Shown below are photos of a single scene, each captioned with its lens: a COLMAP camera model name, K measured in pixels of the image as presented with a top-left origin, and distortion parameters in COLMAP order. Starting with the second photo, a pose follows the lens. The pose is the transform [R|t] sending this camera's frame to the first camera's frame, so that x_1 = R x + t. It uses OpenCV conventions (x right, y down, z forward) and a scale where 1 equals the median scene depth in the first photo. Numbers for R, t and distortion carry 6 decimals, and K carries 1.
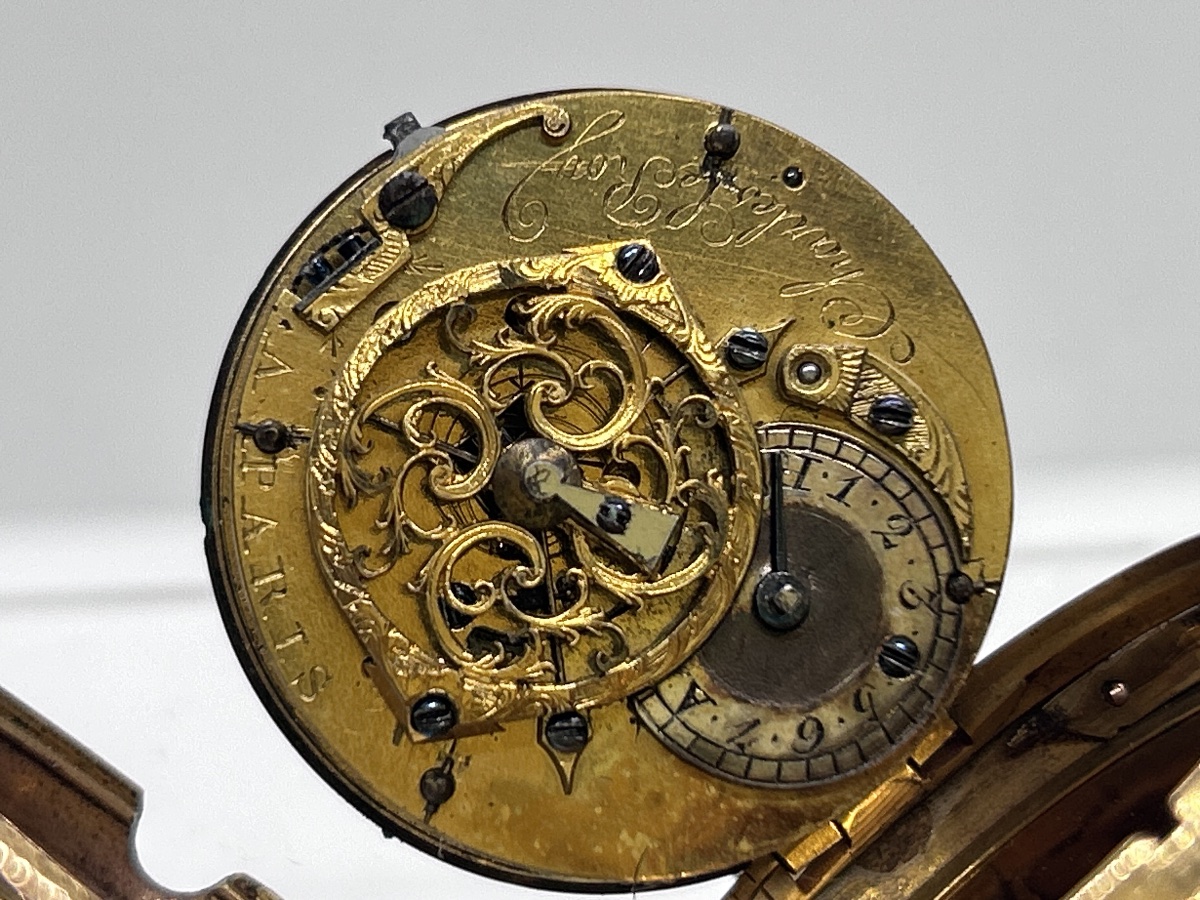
lens RADIAL K [[2971.7, 0, 558.9], [0, 2971.7, 437.4], [0, 0, 1]] dist [0.273094, 0.000000]
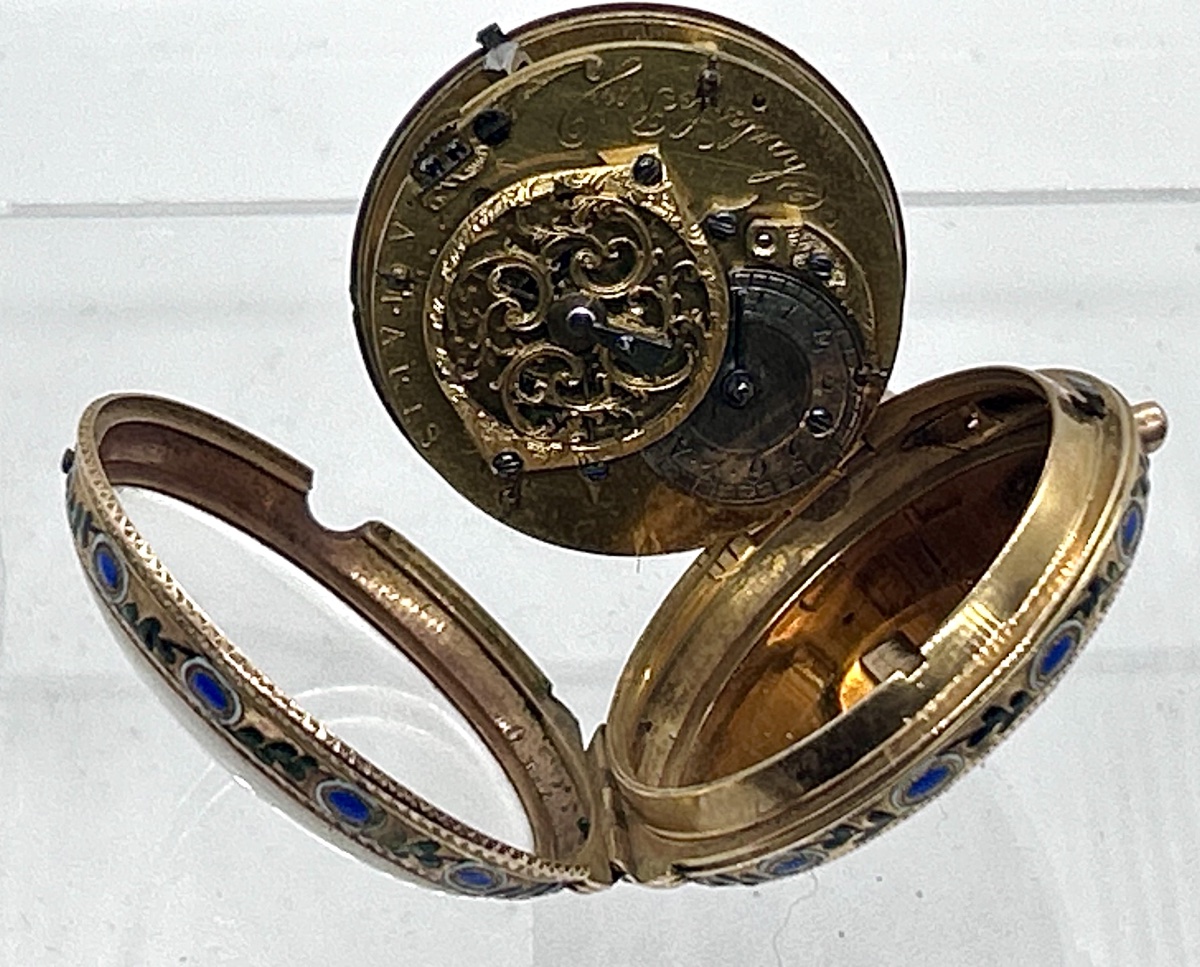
lens RADIAL K [[5142.2, 0, 598.6], [0, 5142.2, 483.3], [0, 0, 1]] dist [0.146987, 0.000000]
pose [[0.999142, 0.026913, -0.031494, 0.086706], [-0.013080, 0.926283, 0.376602, -0.877089], [0.039308, -0.375867, 0.925840, -1.420123]]
